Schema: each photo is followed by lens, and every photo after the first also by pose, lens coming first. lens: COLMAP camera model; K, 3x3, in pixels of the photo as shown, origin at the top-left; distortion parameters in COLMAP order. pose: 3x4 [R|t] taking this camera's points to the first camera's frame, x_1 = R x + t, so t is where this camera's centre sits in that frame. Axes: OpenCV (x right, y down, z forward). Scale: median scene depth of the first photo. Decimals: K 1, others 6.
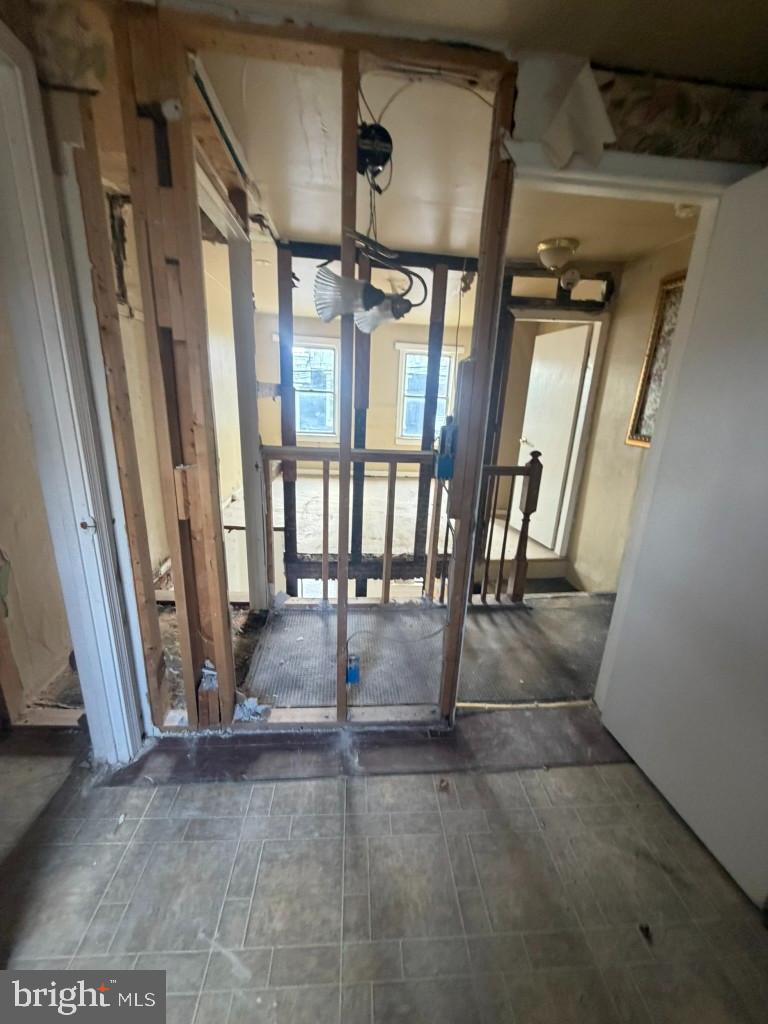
lens RADIAL K [[416.4, 0, 384.4], [0, 416.4, 517.0], [0, 0, 1]] dist [0.002170, 0.000411]
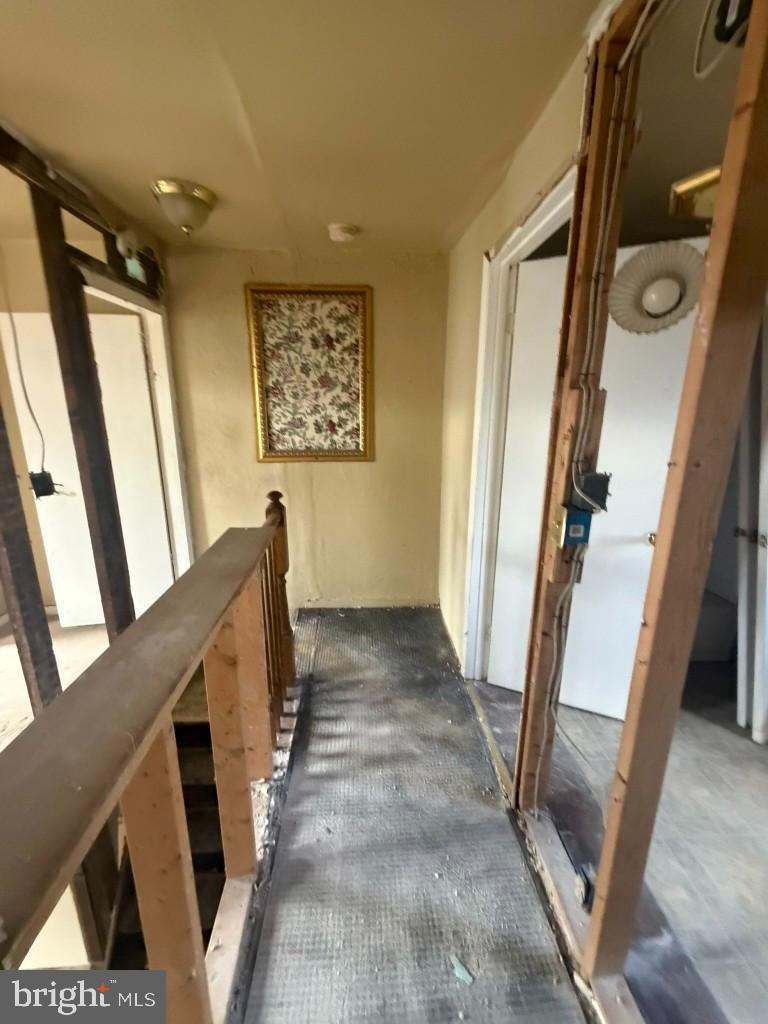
lens RADIAL K [[411.5, 0, 384.0], [0, 411.5, 512.0], [0, 0, 1]] dist [0.001542, 0.000237]
pose [[0.024648, -0.293385, 0.955677, -0.344979], [0.283371, 0.918808, 0.274758, -0.274856], [-0.958694, 0.264039, 0.105784, 0.749638]]
